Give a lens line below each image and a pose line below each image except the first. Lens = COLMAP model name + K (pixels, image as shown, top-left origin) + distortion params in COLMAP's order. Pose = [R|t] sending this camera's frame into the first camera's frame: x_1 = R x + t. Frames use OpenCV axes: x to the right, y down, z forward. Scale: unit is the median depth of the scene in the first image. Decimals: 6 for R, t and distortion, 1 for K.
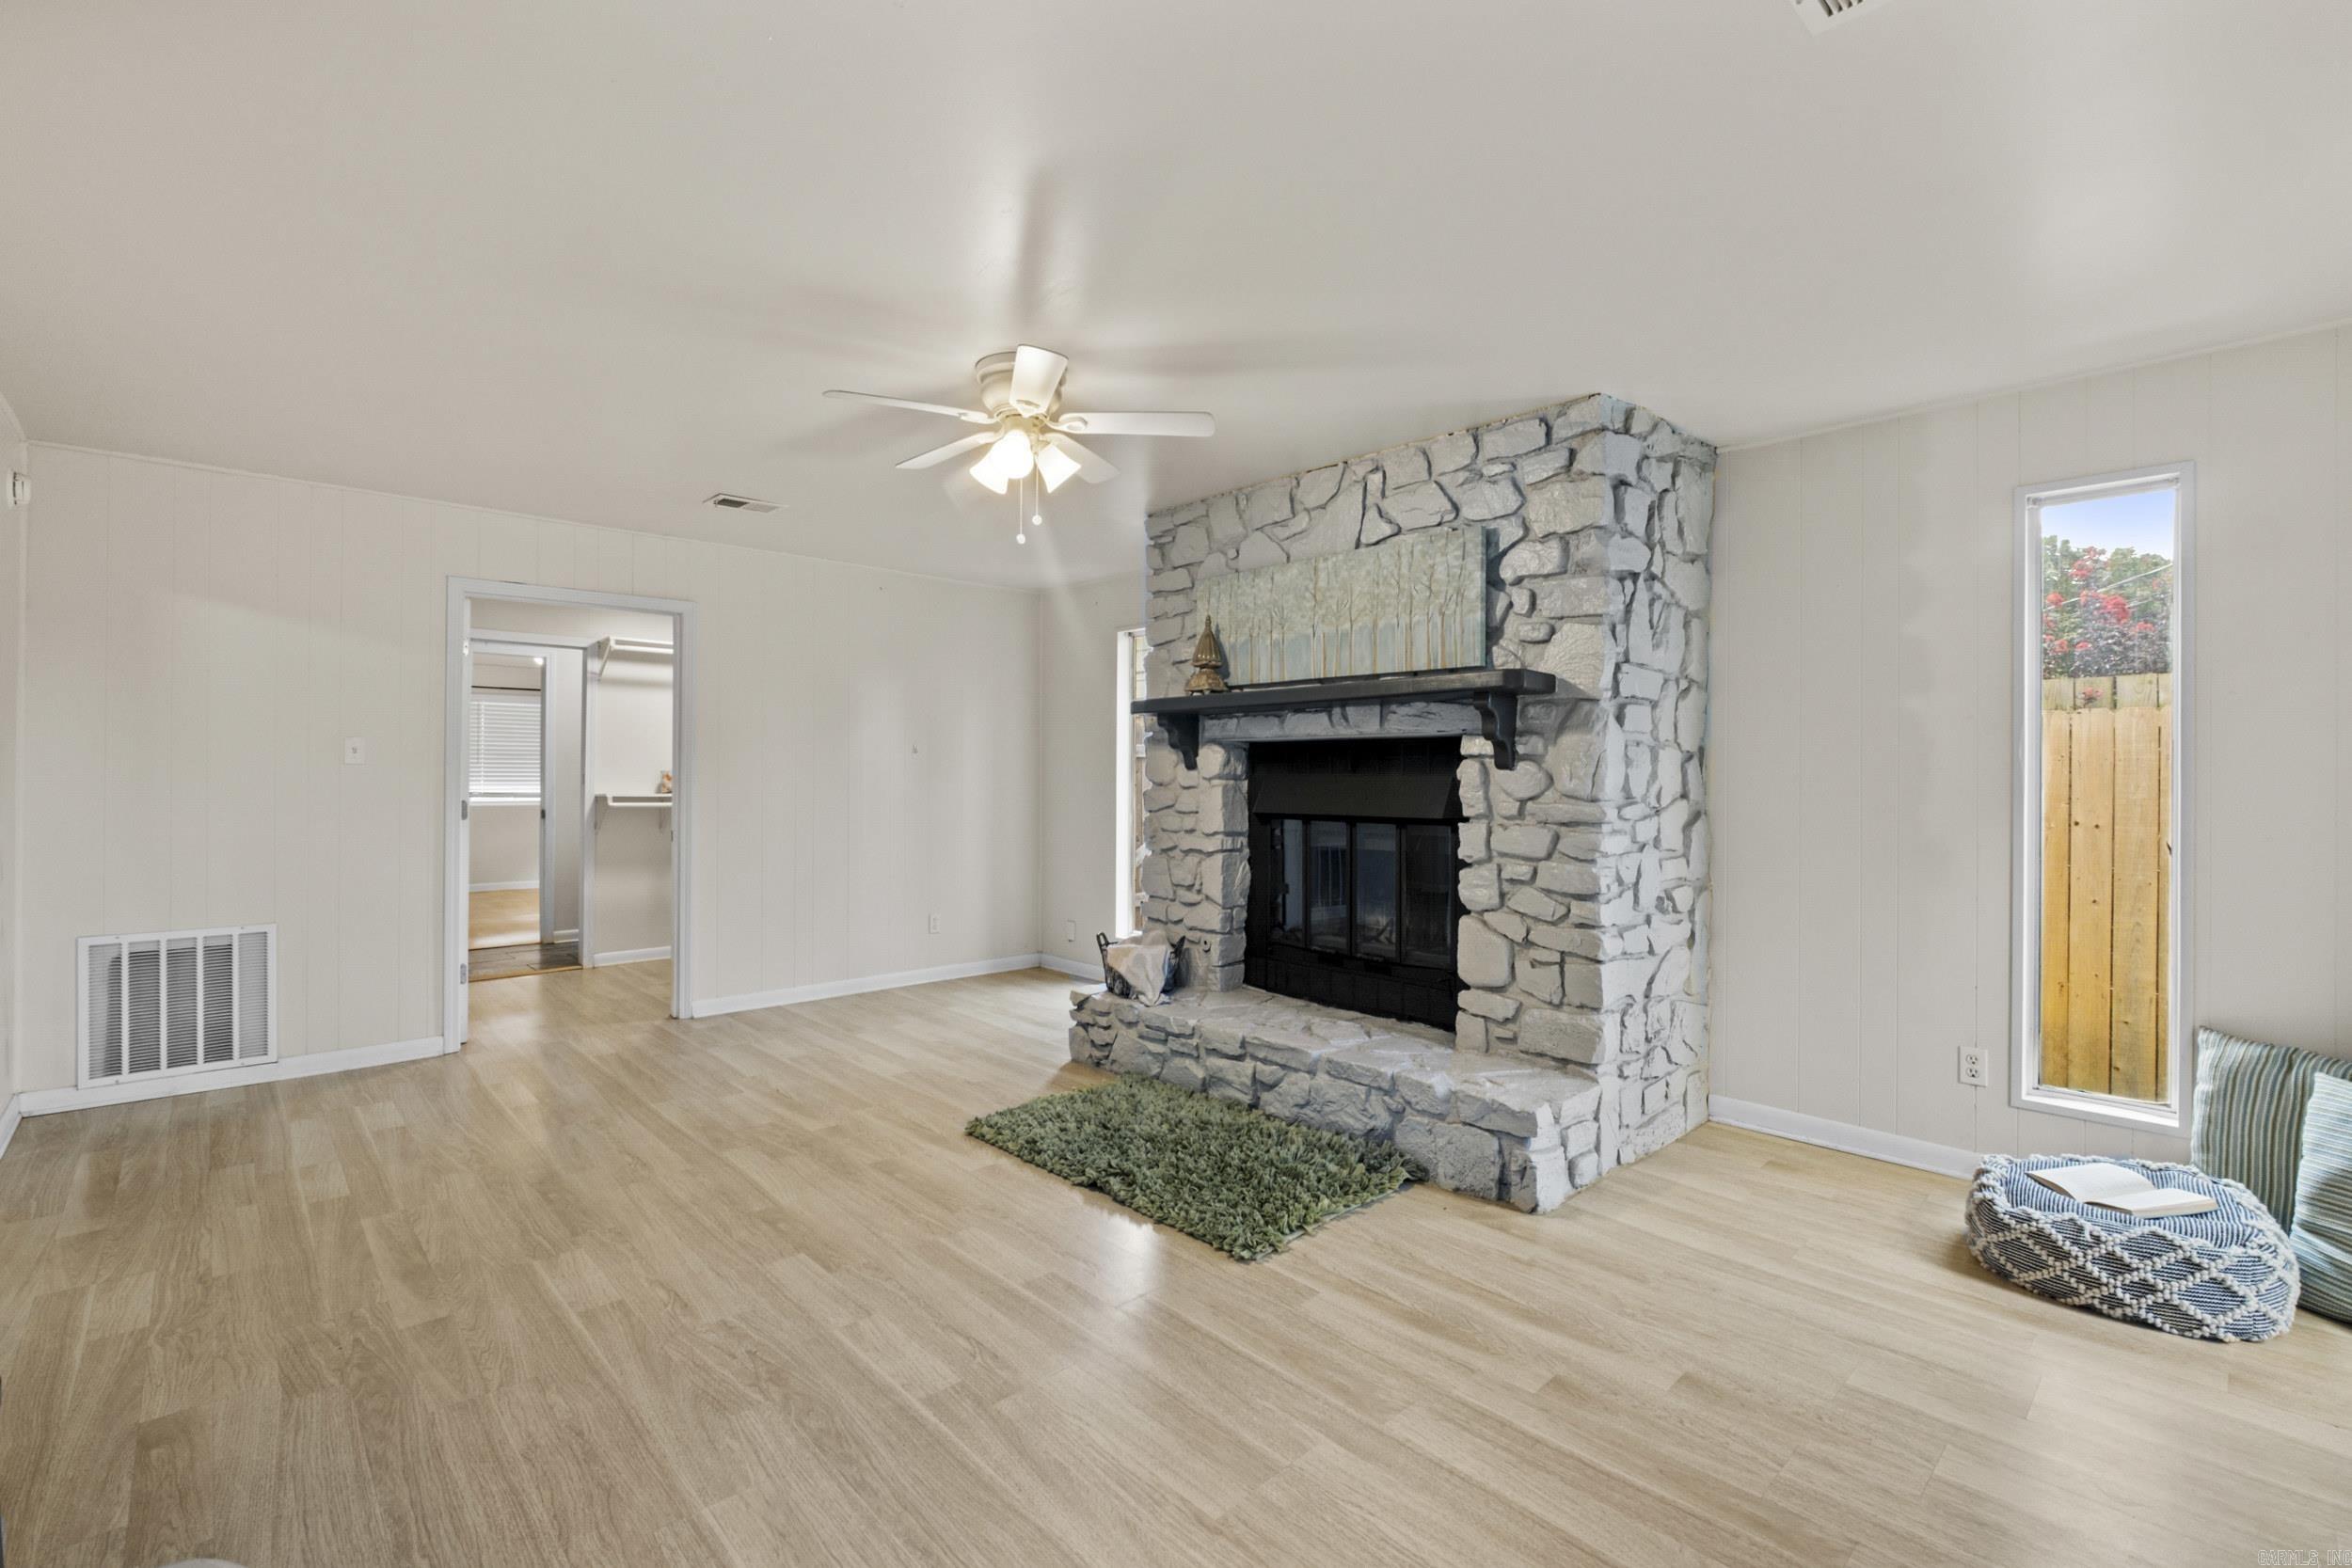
lens RADIAL K [[1033.3, 0, 1161.7], [0, 1033.3, 777.2], [0, 0, 1]] dist [-0.004942, 0.000342]
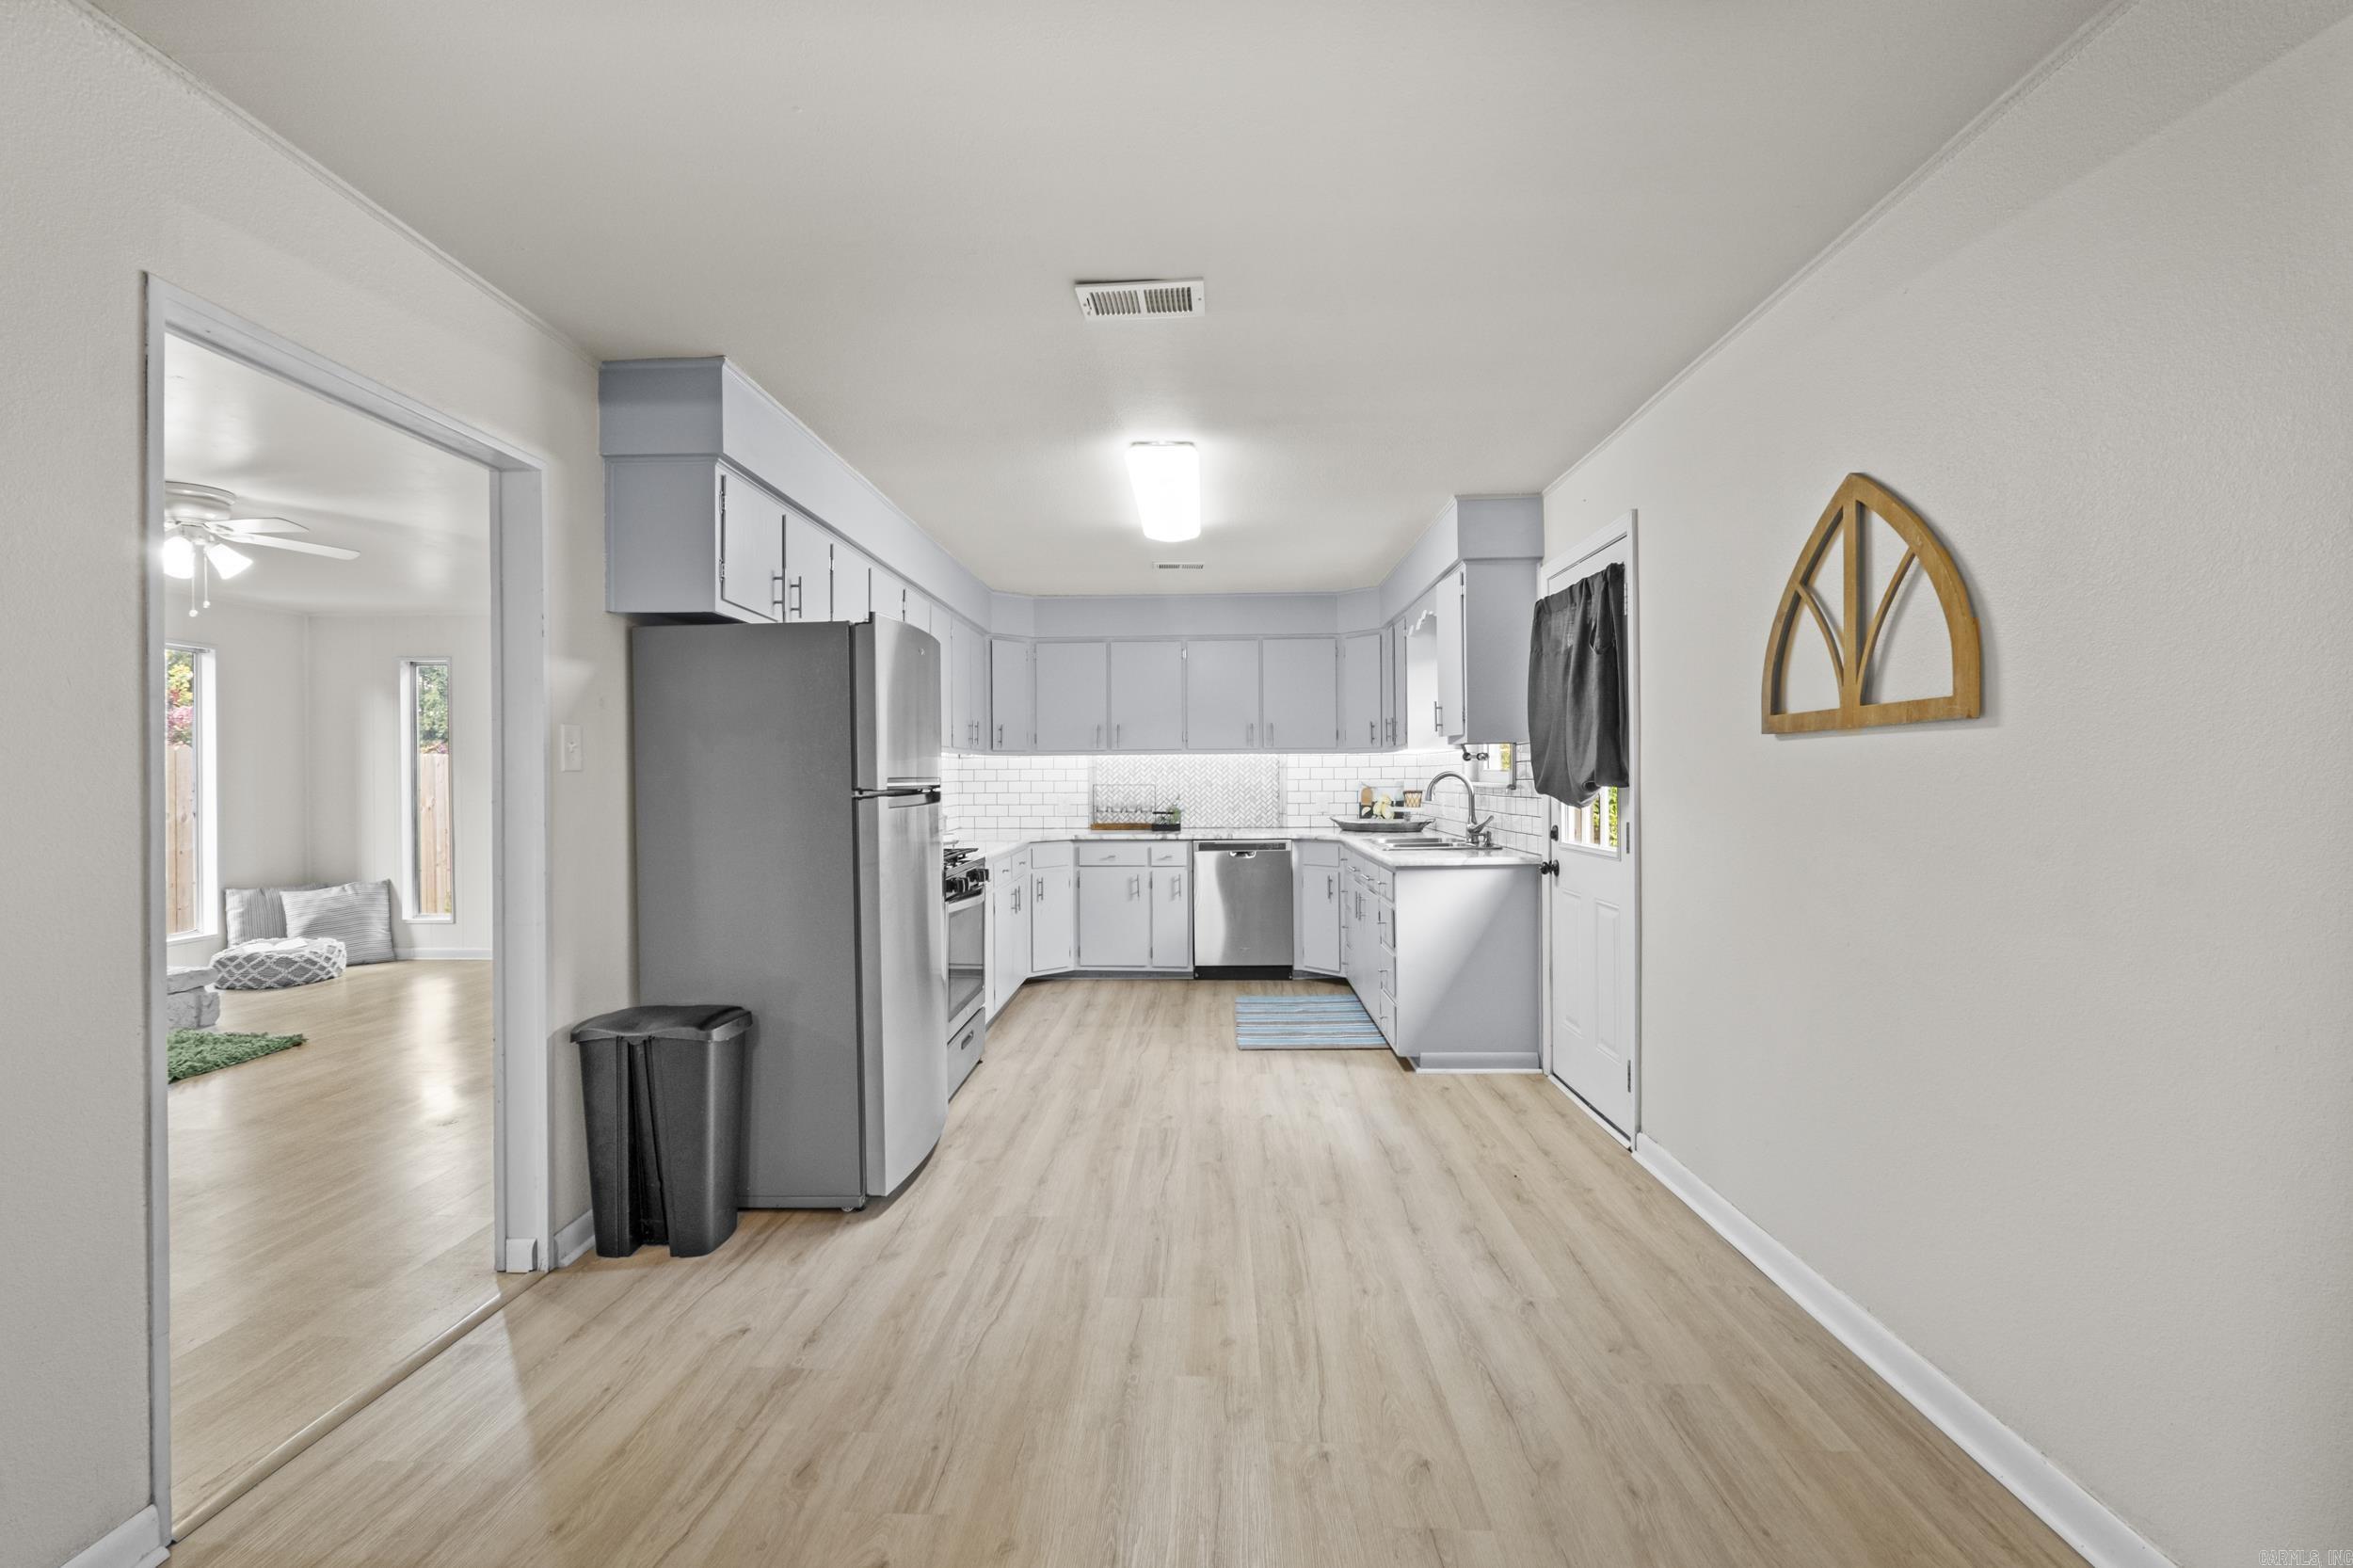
lens RADIAL K [[1033.9, 0, 1162.1], [0, 1033.9, 777.2], [0, 0, 1]] dist [-0.004942, 0.000342]
pose [[-0.701012, 0.000980, 0.713149, -1.700800], [0.003571, 0.999991, 0.002135, -0.007921], [-0.713141, 0.004043, -0.701009, 0.872043]]
